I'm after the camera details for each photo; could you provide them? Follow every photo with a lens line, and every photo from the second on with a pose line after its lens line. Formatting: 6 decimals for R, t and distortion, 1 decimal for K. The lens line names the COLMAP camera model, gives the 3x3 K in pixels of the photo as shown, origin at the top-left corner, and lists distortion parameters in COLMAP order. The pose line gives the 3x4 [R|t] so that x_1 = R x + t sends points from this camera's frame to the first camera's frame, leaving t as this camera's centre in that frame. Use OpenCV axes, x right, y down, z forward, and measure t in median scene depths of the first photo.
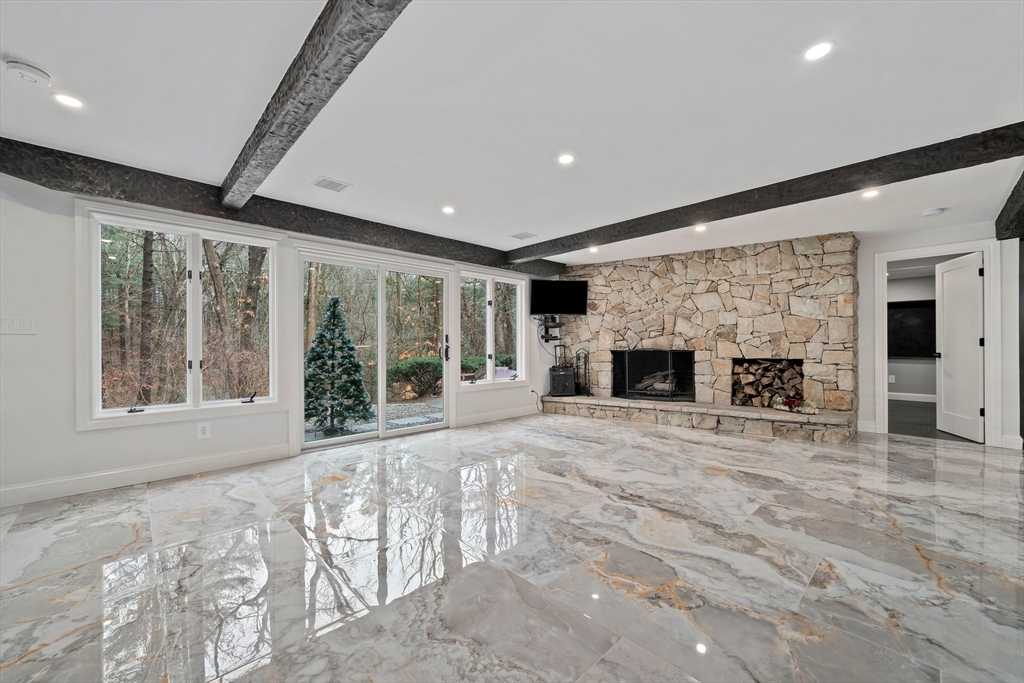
lens RADIAL K [[400.3, 0, 512.0], [0, 400.3, 345.0], [0, 0, 1]] dist [-0.002135, -0.000048]
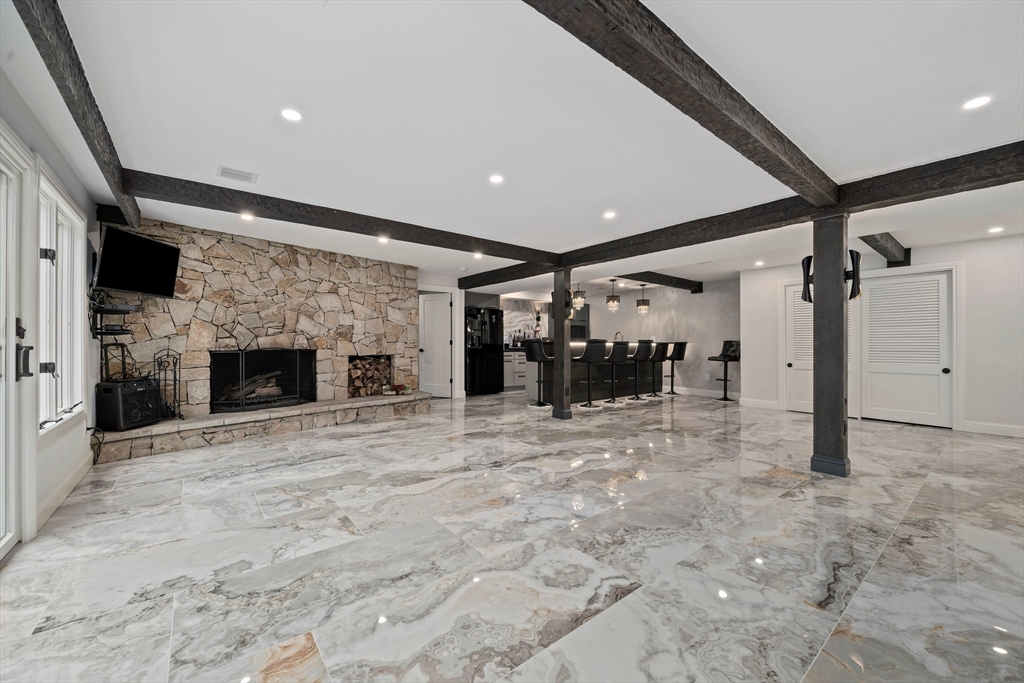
lens RADIAL K [[400.3, 0, 515.9], [0, 400.3, 341.5], [0, 0, 1]] dist [-0.002135, -0.000048]
pose [[0.087137, 0.007508, 0.996168, -0.504756], [-0.001416, 0.999972, -0.007413, 0.000968], [-0.996195, -0.000765, 0.087146, 0.435715]]
